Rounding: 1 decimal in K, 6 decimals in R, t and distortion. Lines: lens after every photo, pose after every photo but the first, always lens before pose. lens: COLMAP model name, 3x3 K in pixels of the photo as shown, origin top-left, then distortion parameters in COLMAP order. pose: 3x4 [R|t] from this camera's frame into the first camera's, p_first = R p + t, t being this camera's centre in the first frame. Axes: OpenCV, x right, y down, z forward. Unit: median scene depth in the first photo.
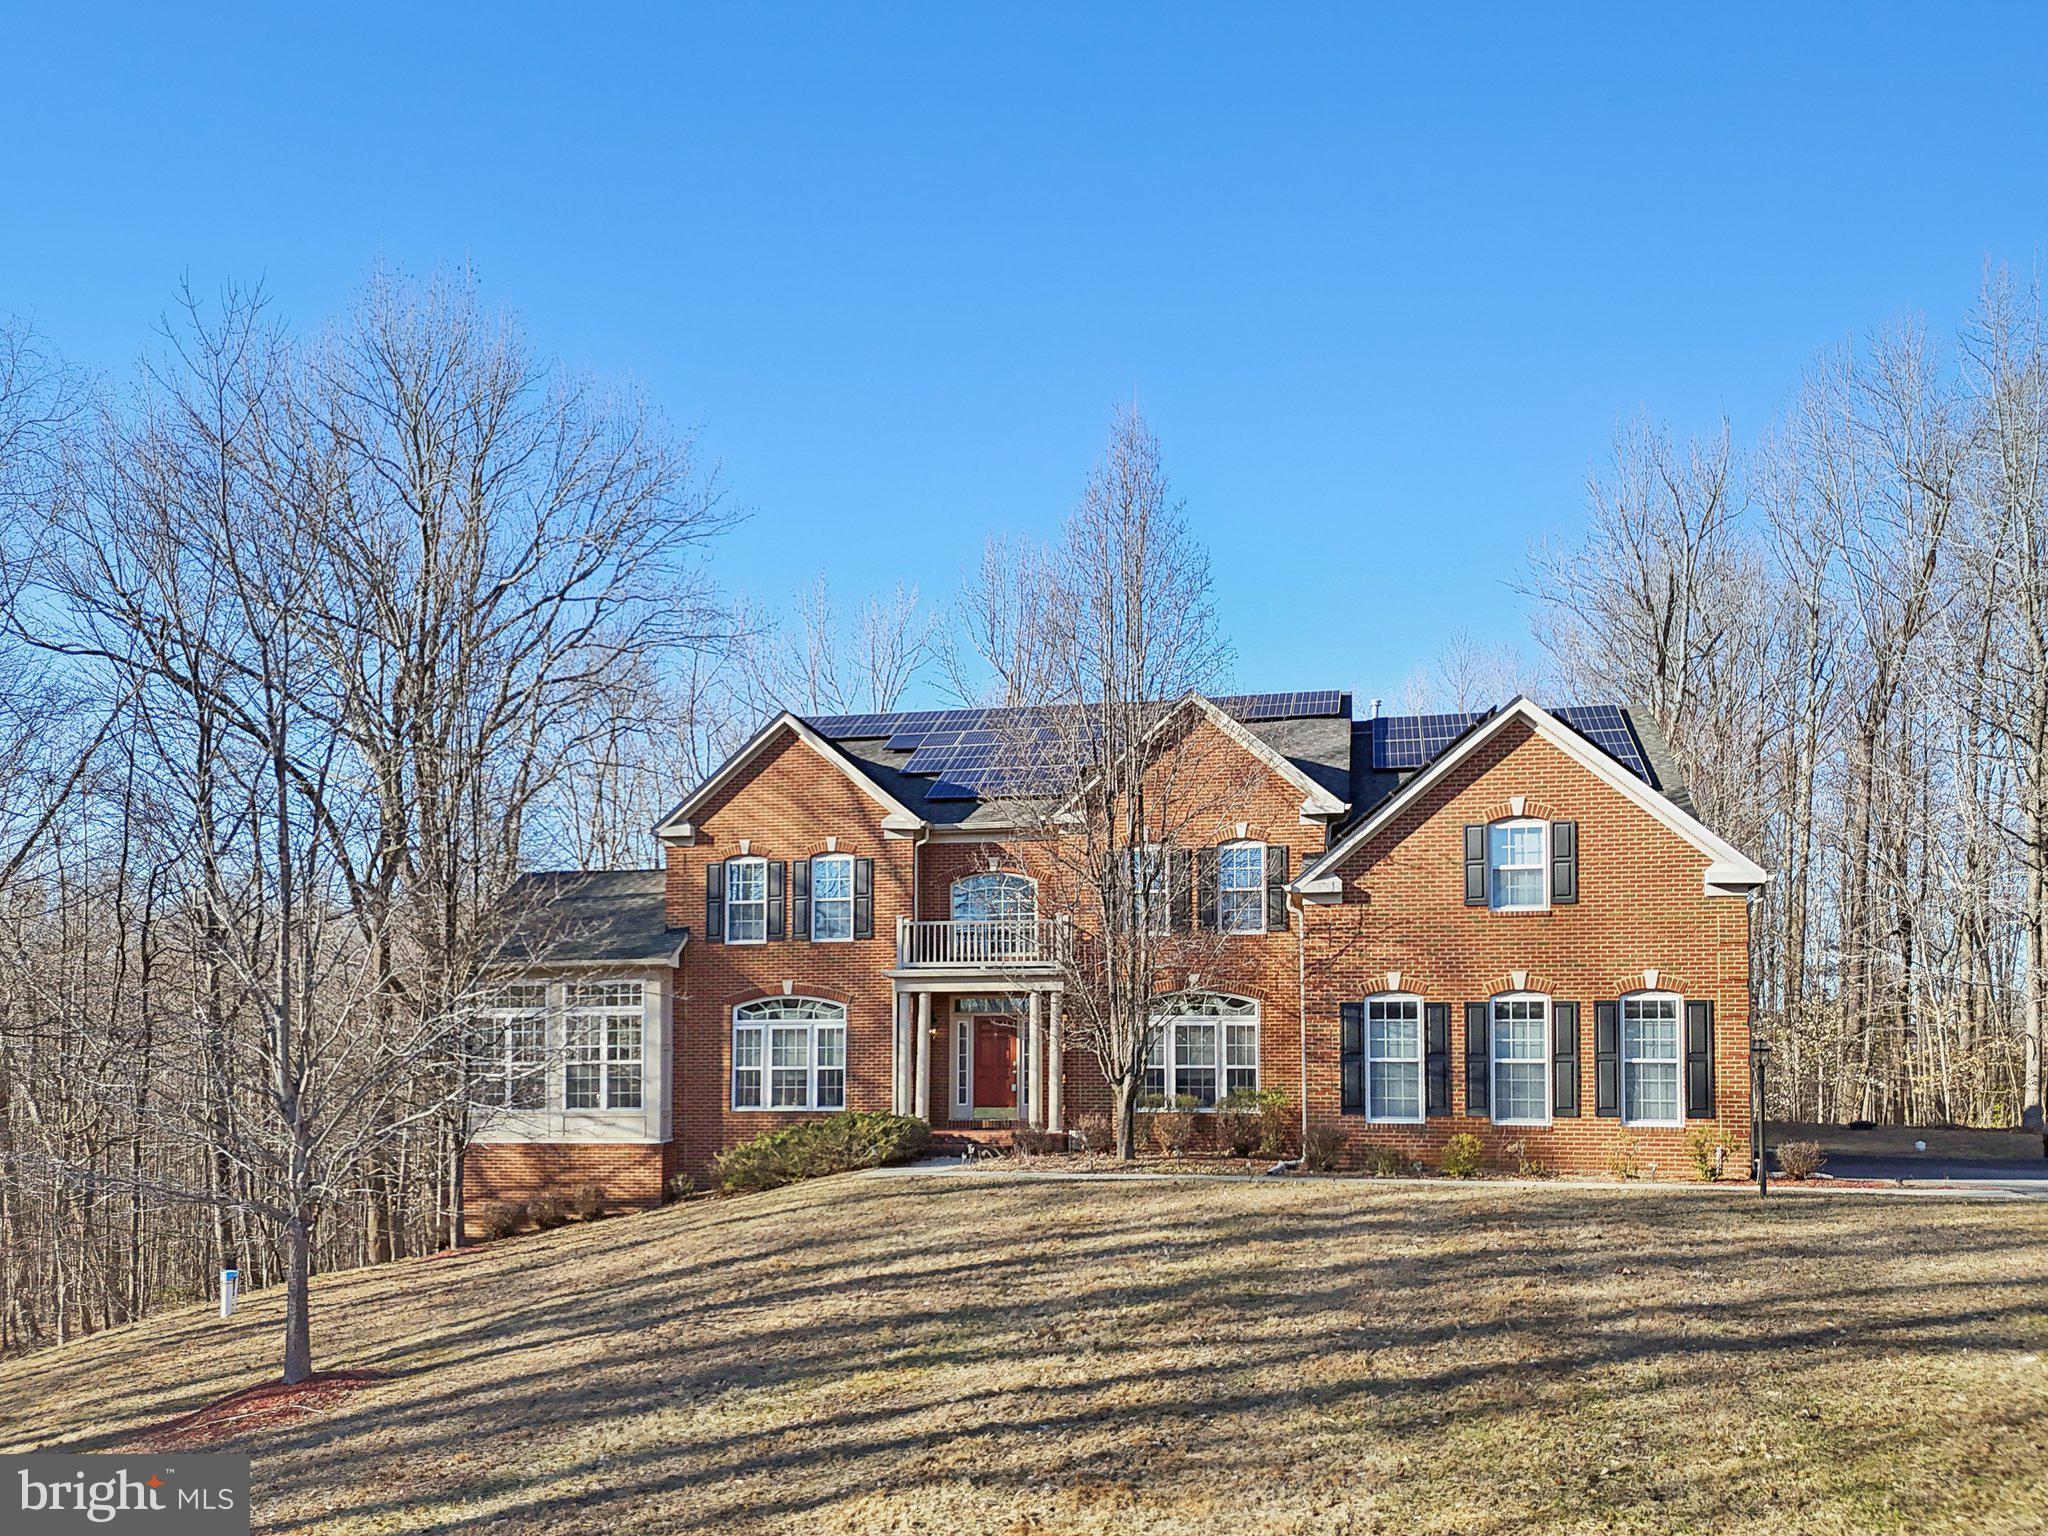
lens RADIAL K [[1448.7, 0, 1027.8], [0, 1448.7, 694.5], [0, 0, 1]] dist [0.078345, -0.086573]
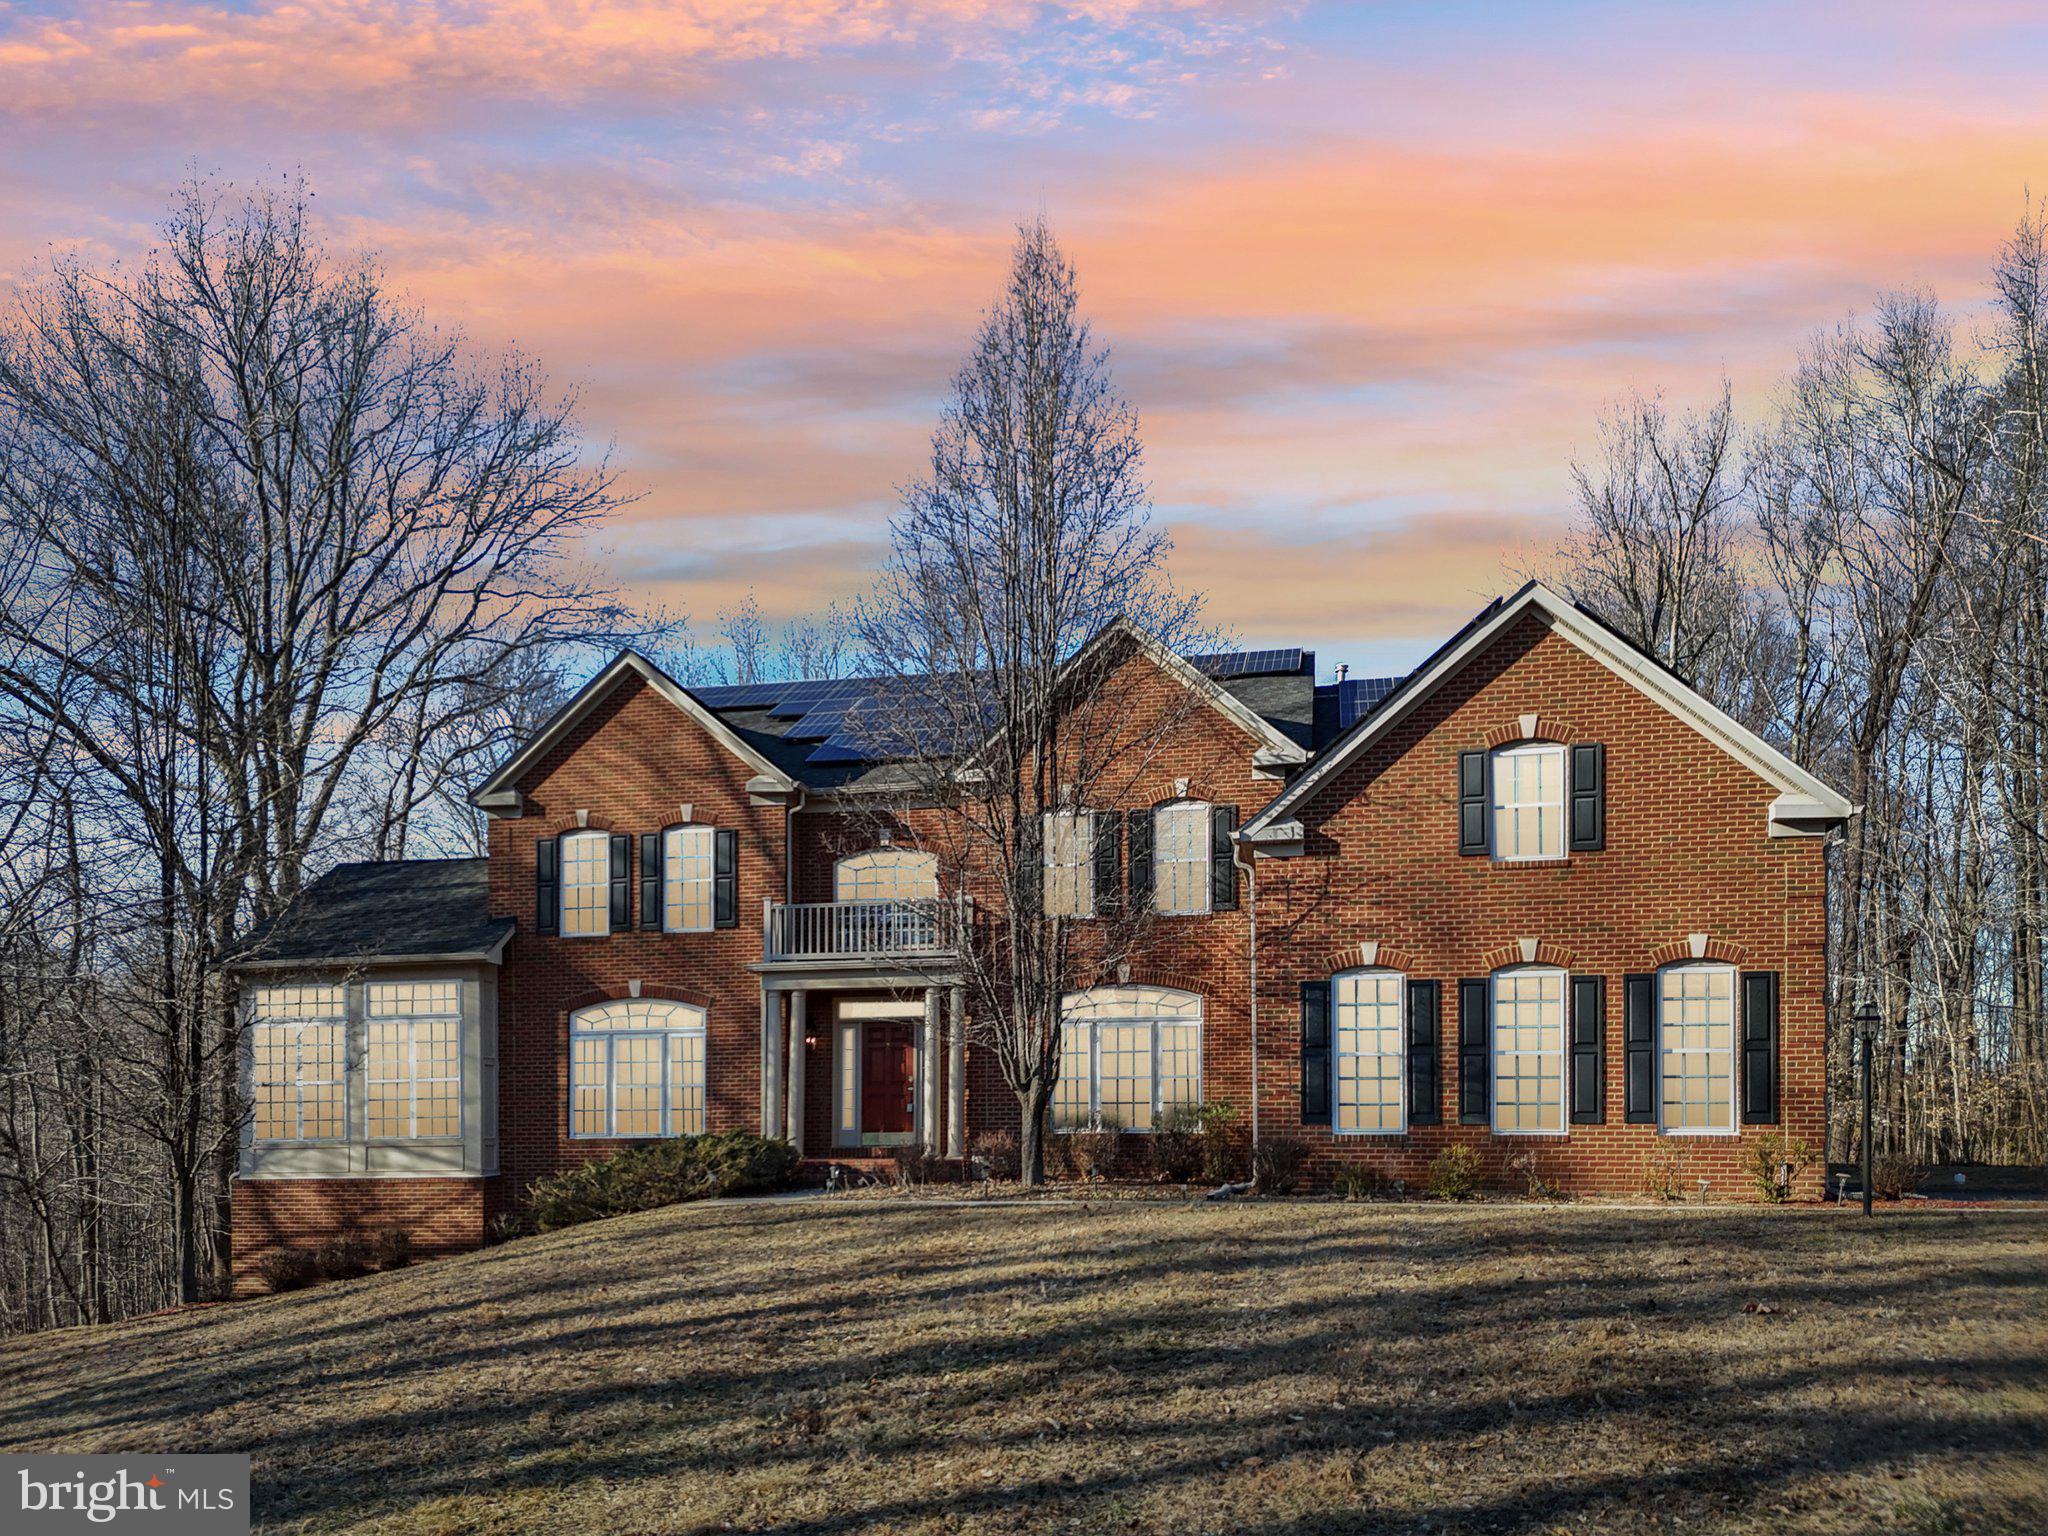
lens RADIAL K [[1423.4, 0, 1024.0], [0, 1423.4, 768.0], [0, 0, 1]] dist [0.066491, -0.056666]
pose [[0.999776, 0.002136, 0.021046, 0.052047], [-0.002133, 0.999998, -0.000179, 0.103728], [-0.021046, 0.000134, 0.999778, 0.249723]]
